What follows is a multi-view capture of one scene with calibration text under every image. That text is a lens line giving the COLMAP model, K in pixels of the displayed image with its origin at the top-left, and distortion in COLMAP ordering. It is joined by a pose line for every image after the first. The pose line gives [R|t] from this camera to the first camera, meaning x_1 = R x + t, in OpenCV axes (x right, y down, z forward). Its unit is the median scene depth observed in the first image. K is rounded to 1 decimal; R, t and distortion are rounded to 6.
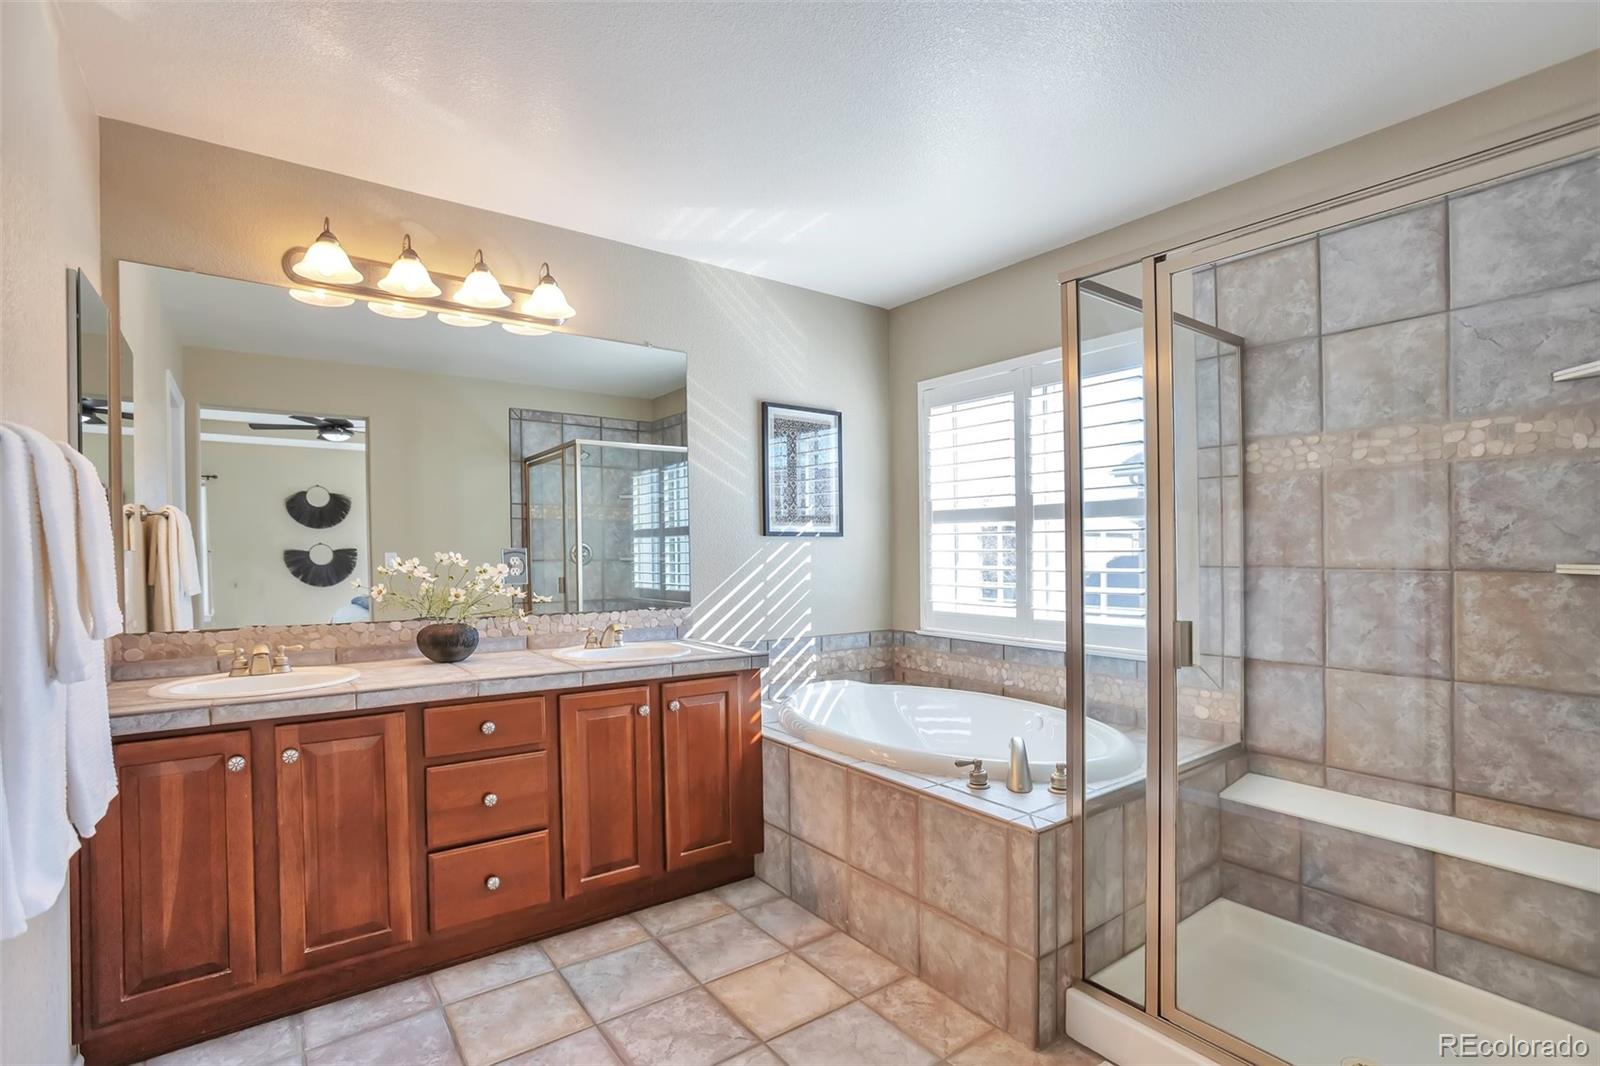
lens RADIAL K [[760.9, 0, 792.0], [0, 760.9, 543.2], [0, 0, 1]] dist [-0.029377, 0.000998]
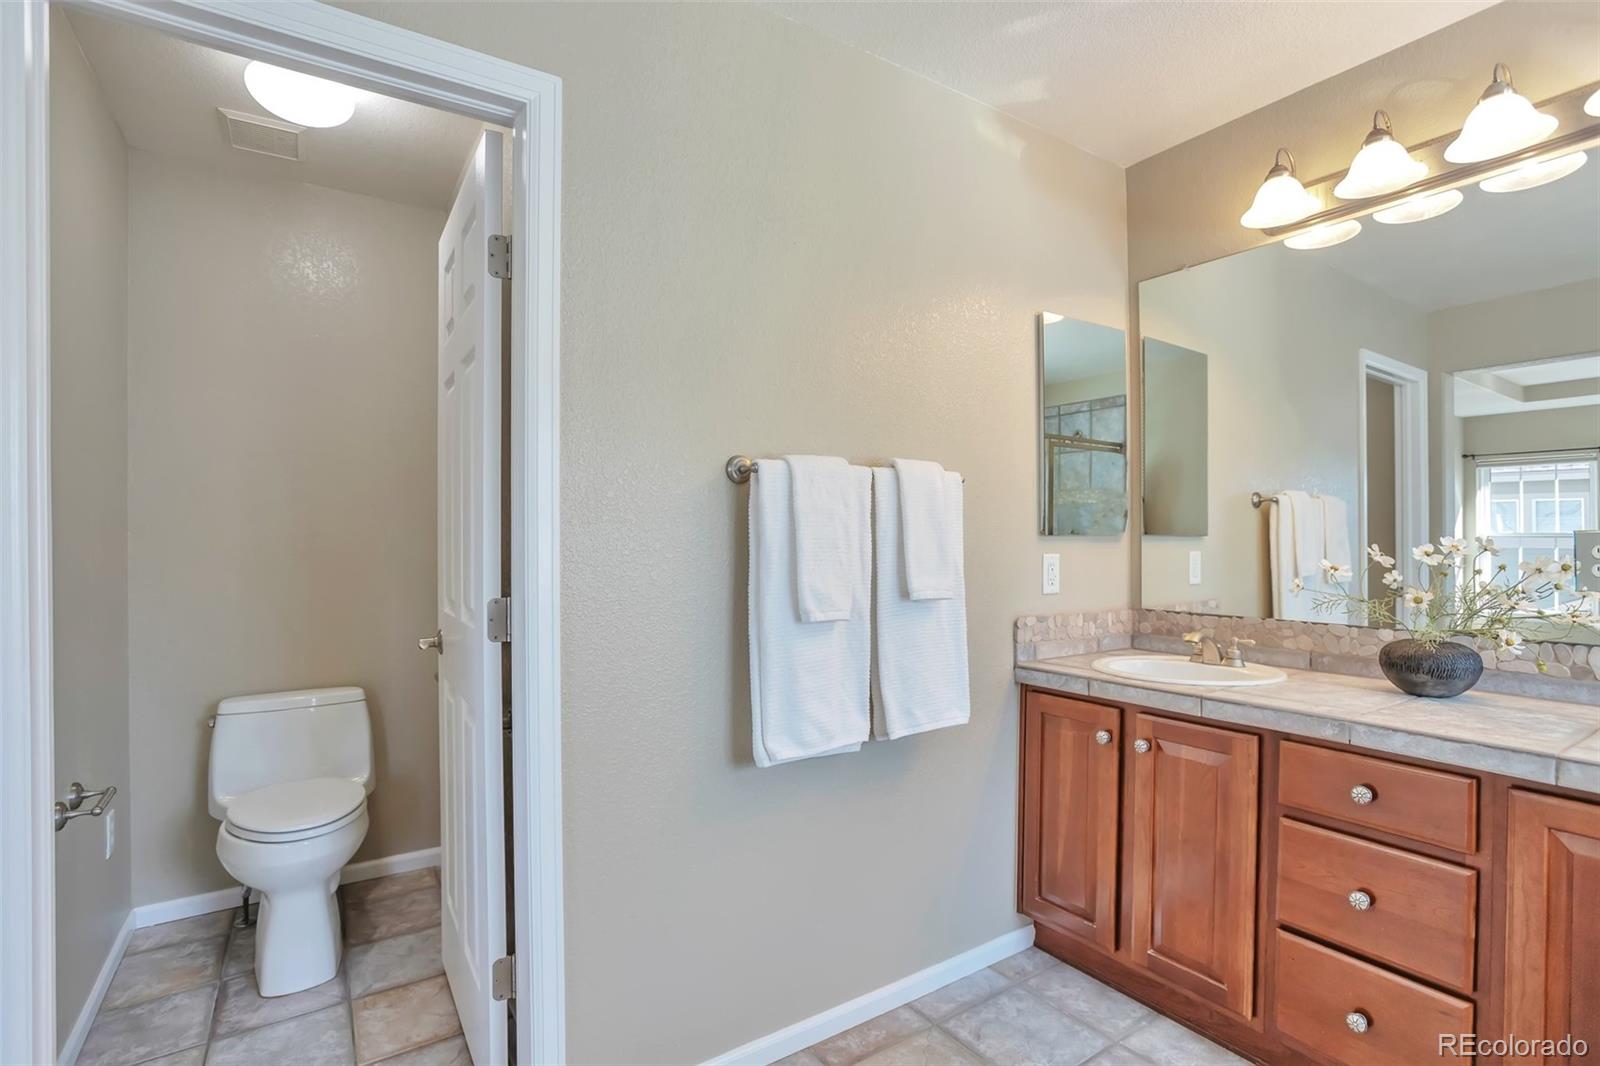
lens RADIAL K [[760.9, 0, 792.0], [0, 760.9, 543.2], [0, 0, 1]] dist [-0.029377, 0.000998]
pose [[-0.064872, 0.006657, -0.997871, 0.271411], [0.013823, 0.999888, 0.005772, 0.005891], [0.997798, -0.013419, -0.064956, 0.482617]]
